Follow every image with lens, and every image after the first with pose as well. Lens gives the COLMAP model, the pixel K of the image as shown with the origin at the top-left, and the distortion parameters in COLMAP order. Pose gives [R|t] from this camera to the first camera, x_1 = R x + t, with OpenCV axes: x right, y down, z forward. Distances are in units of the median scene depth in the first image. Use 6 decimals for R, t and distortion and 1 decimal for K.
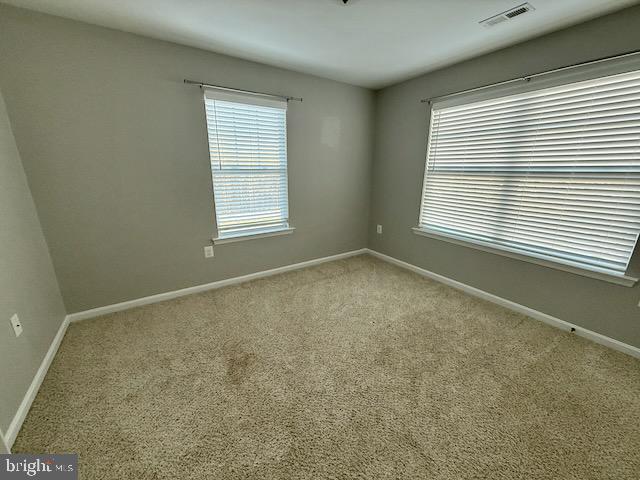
lens RADIAL K [[257.2, 0, 317.6], [0, 257.2, 239.0], [0, 0, 1]] dist [0.000939, -0.000052]
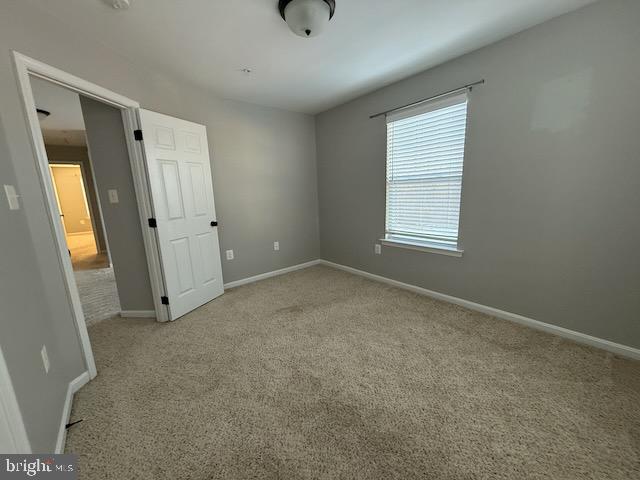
lens RADIAL K [[257.2, 0, 317.6], [0, 257.2, 239.0], [0, 0, 1]] dist [0.000939, -0.000052]
pose [[0.091010, 0.181192, -0.979228, 0.720211], [-0.223544, 0.961931, 0.157216, -0.119651], [0.970436, 0.204592, 0.128049, 0.552424]]
